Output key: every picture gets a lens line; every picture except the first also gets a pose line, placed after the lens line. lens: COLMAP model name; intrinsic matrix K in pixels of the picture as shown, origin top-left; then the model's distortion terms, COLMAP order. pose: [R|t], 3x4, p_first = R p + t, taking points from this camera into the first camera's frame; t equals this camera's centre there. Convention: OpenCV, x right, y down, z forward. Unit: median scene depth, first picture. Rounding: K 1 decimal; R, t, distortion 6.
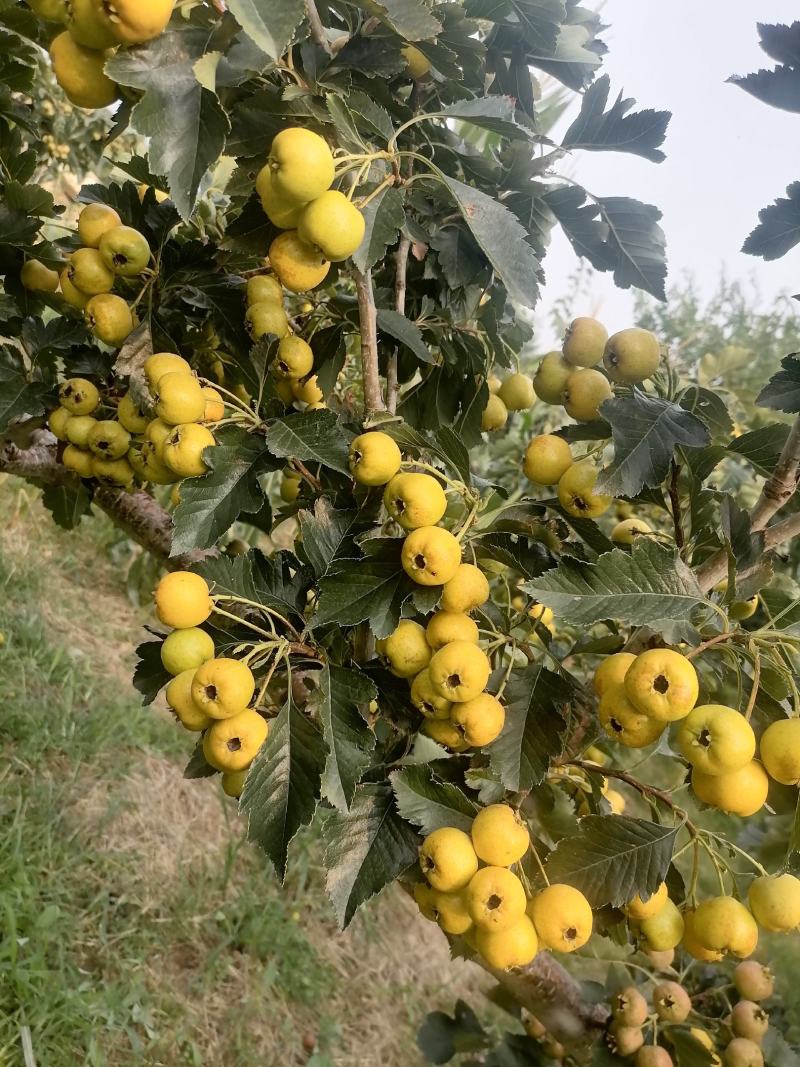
lens RADIAL K [[815.8, 0, 395.8], [0, 815.8, 527.7], [0, 0, 1]] dist [0.023846, -0.019731]
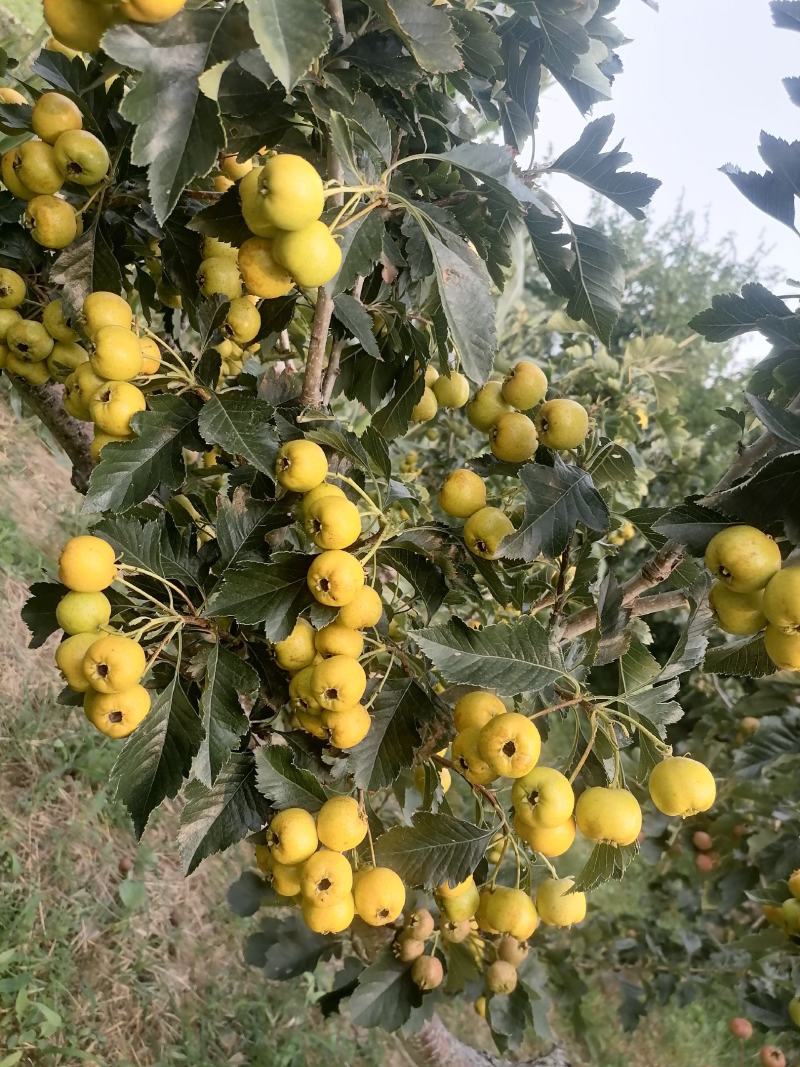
lens RADIAL K [[815.8, 0, 395.8], [0, 815.8, 527.7], [0, 0, 1]] dist [0.023846, -0.019731]
pose [[0.967943, 0.202412, 0.148710, -0.041391], [-0.225151, 0.961664, 0.156552, -0.168966], [-0.111321, -0.185016, 0.976410, -0.025463]]
